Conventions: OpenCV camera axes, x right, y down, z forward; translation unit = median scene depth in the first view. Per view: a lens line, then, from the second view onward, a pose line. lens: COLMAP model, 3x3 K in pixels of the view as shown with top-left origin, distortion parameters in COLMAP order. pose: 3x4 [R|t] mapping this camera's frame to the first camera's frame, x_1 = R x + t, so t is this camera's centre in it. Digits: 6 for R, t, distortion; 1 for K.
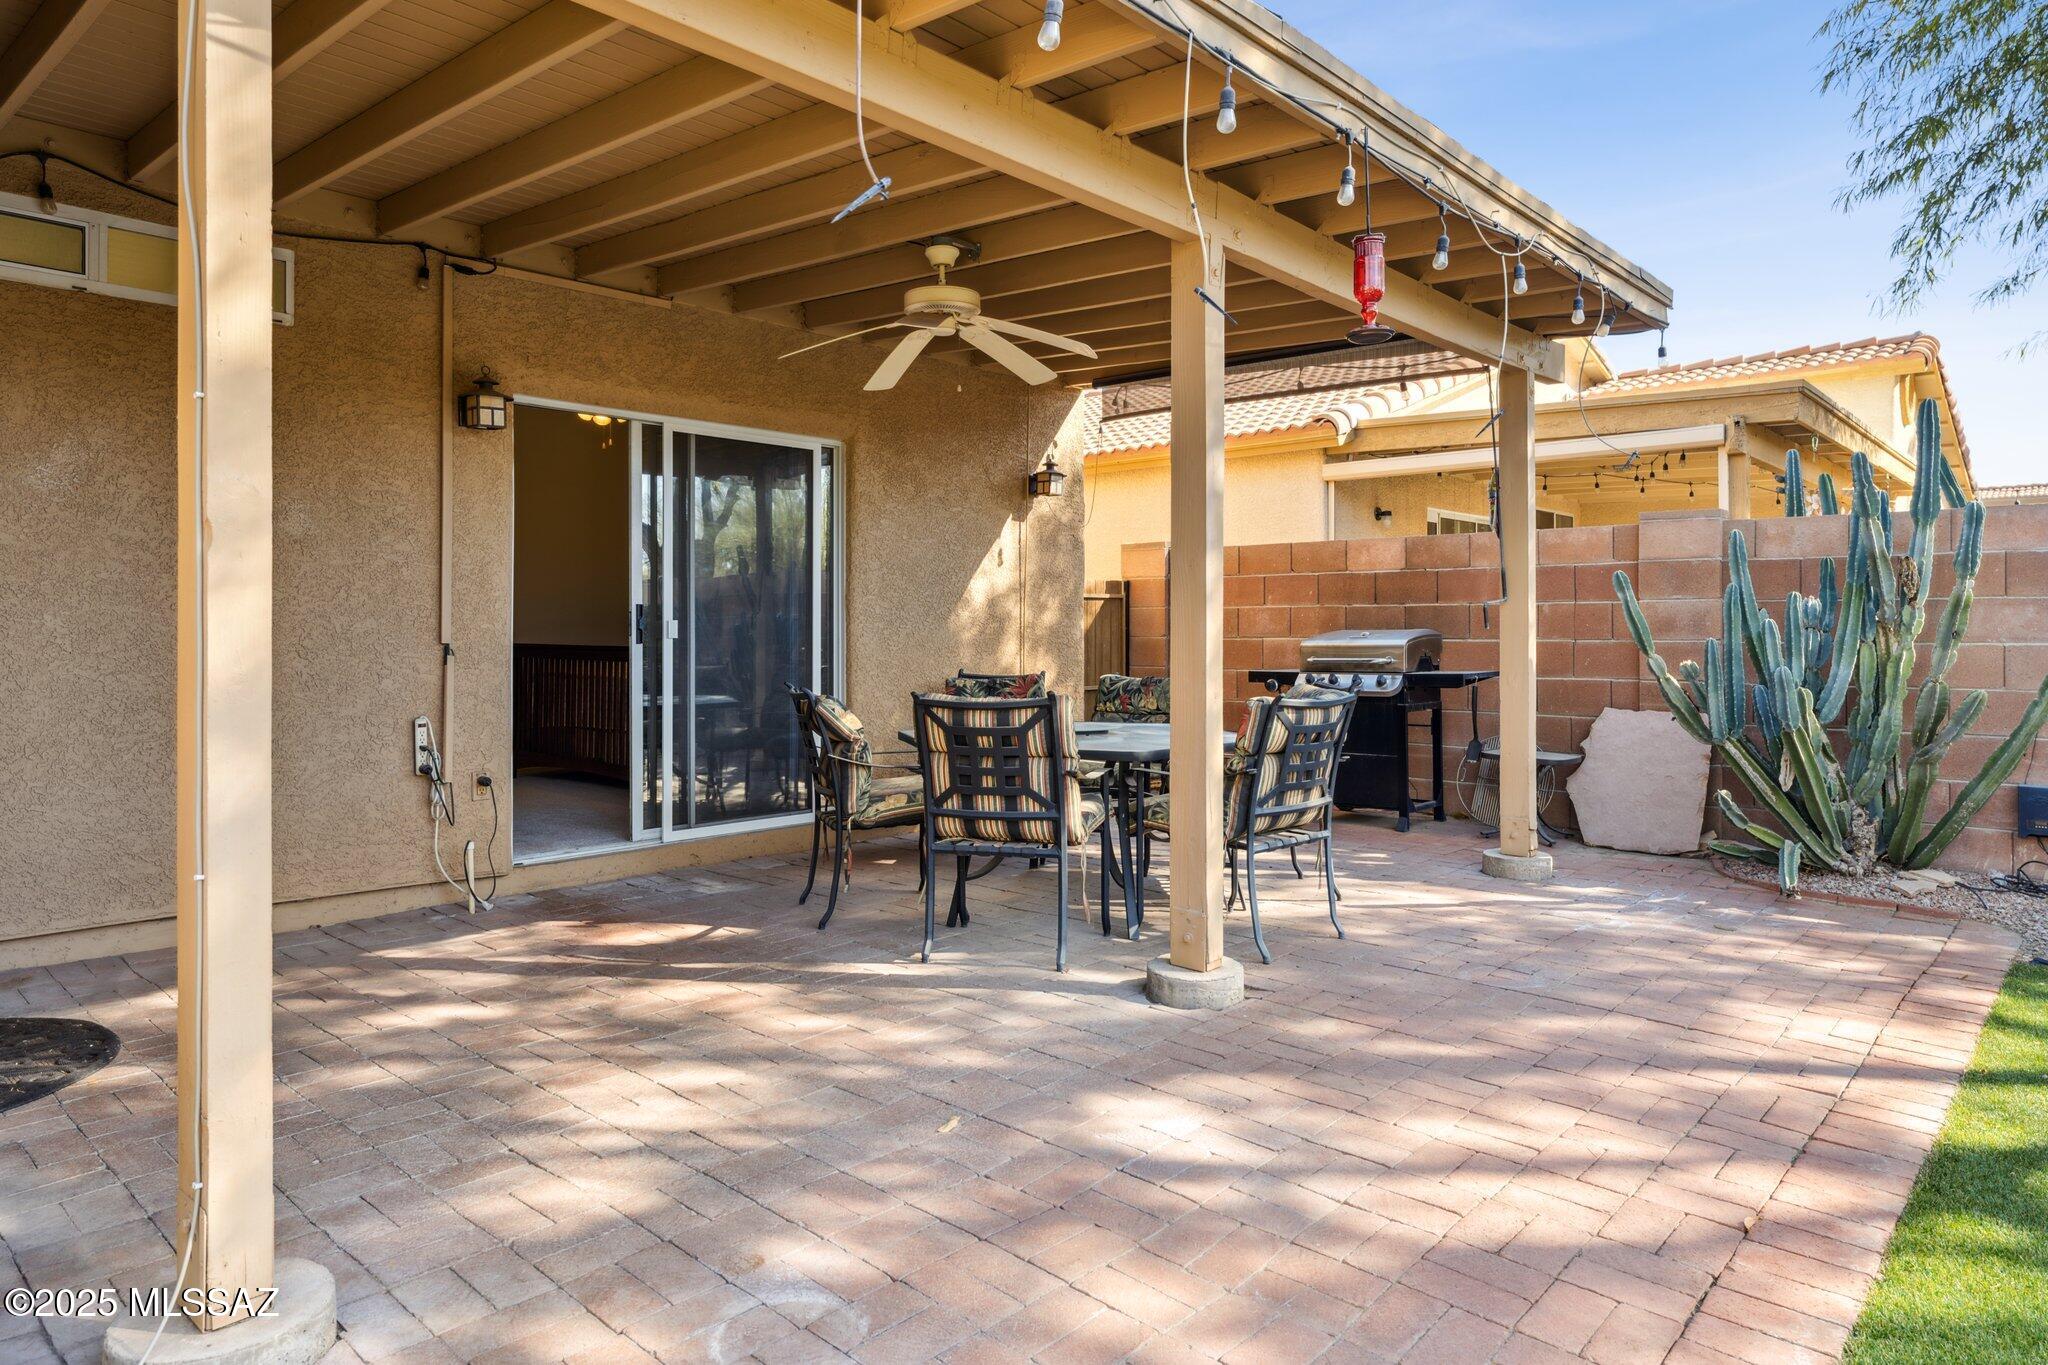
lens RADIAL K [[1229.1, 0, 1021.2], [0, 1229.1, 629.6], [0, 0, 1]] dist [0.000280, 0.001175]
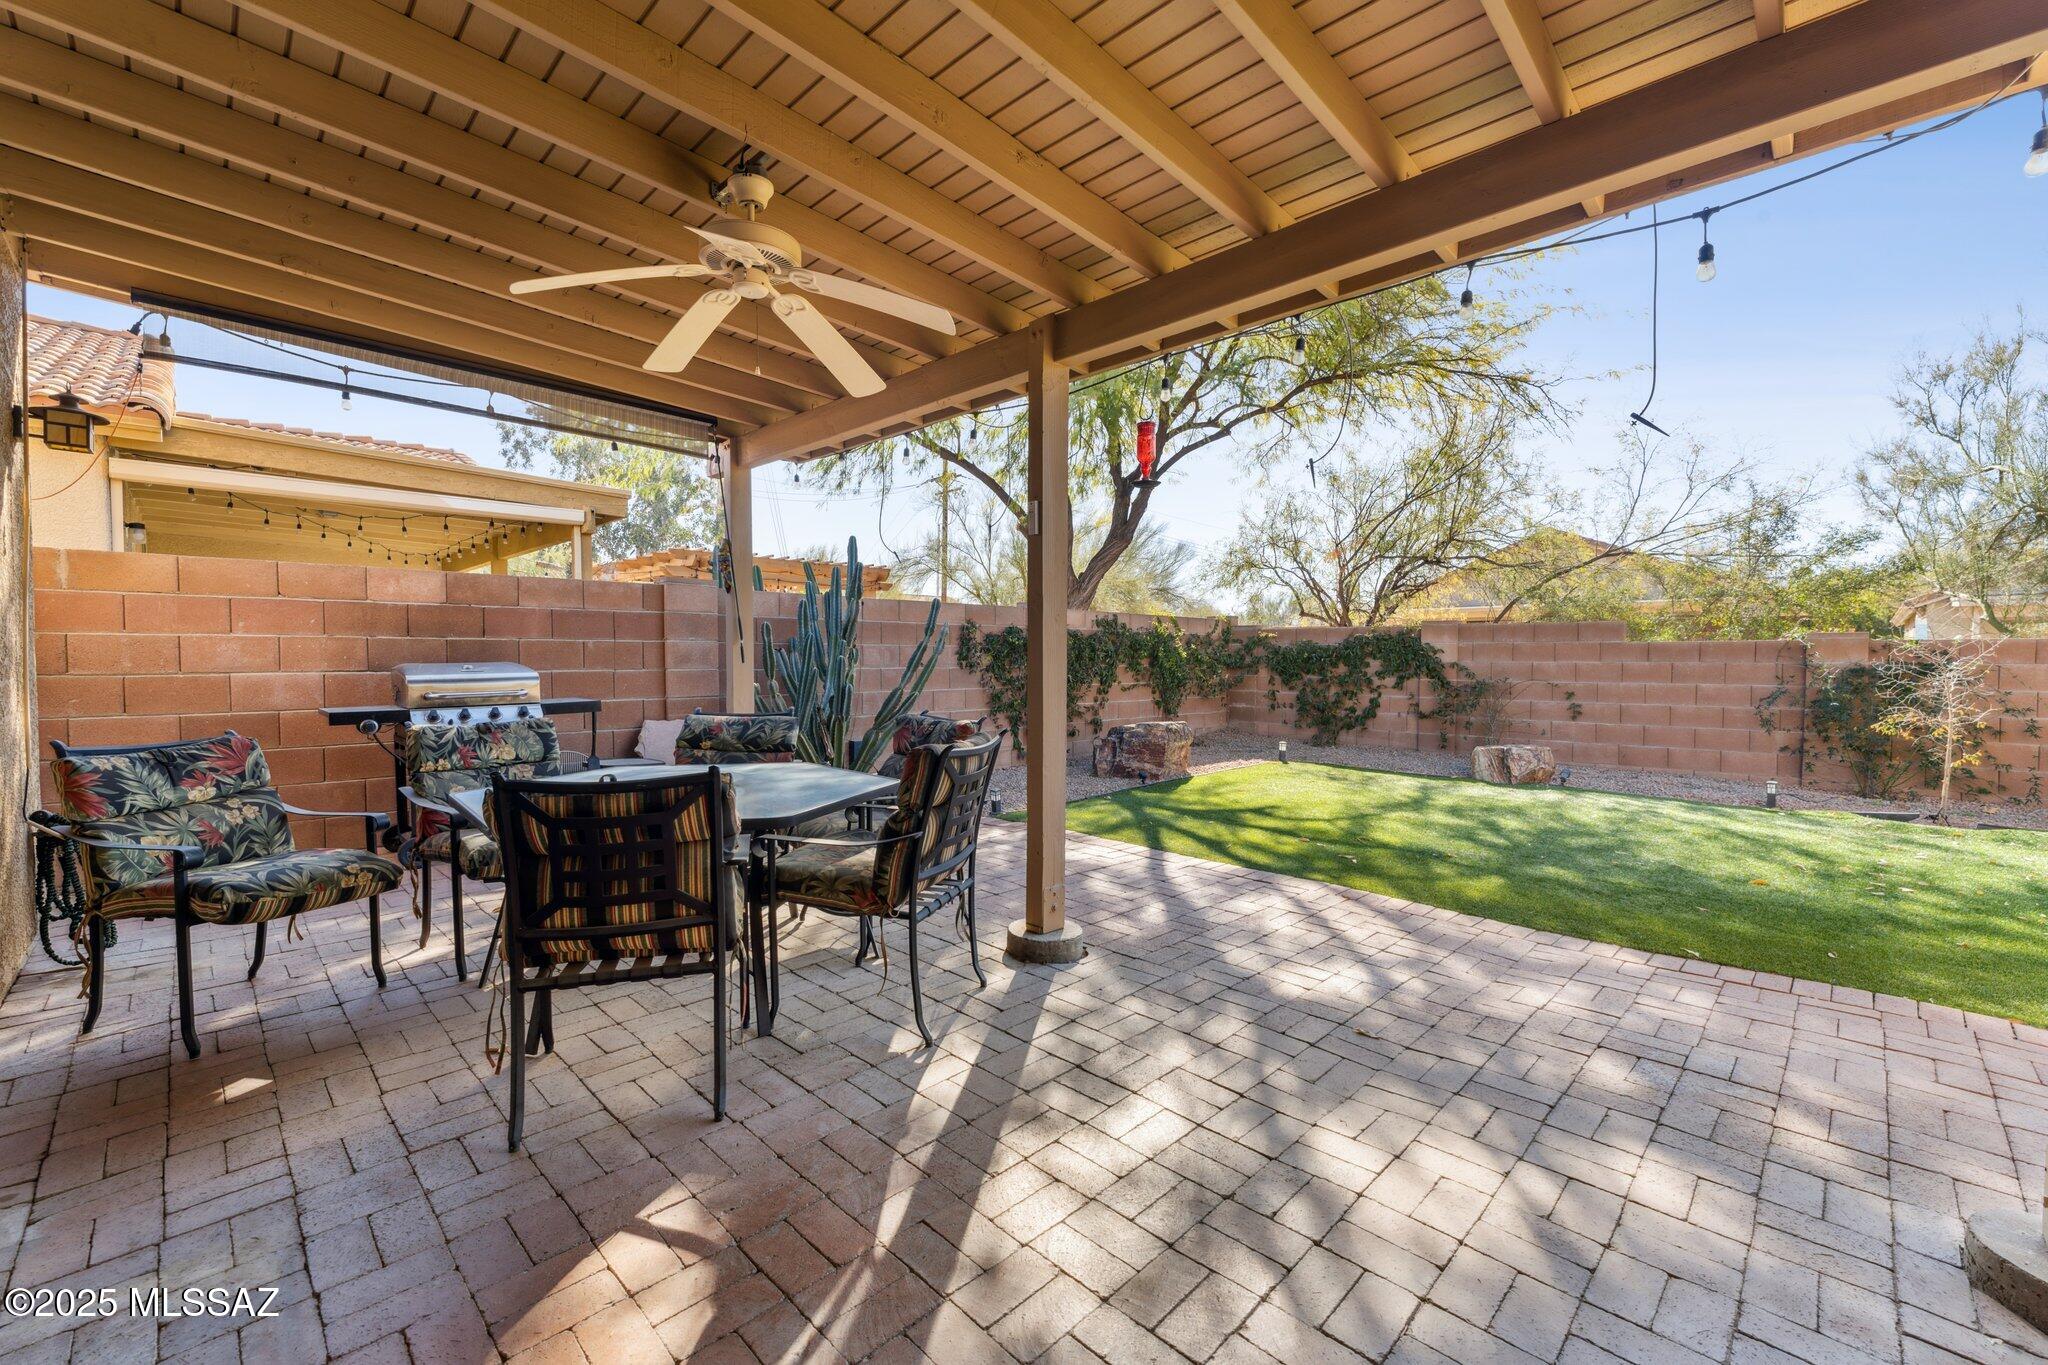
lens RADIAL K [[844.8, 0, 1017.8], [0, 844.8, 680.8], [0, 0, 1]] dist [-0.002201, 0.001949]
pose [[0.038461, -0.028392, 0.998857, -0.599006], [-0.003088, 0.999588, 0.028532, -0.010273], [-0.999255, -0.004182, 0.038358, 0.810988]]
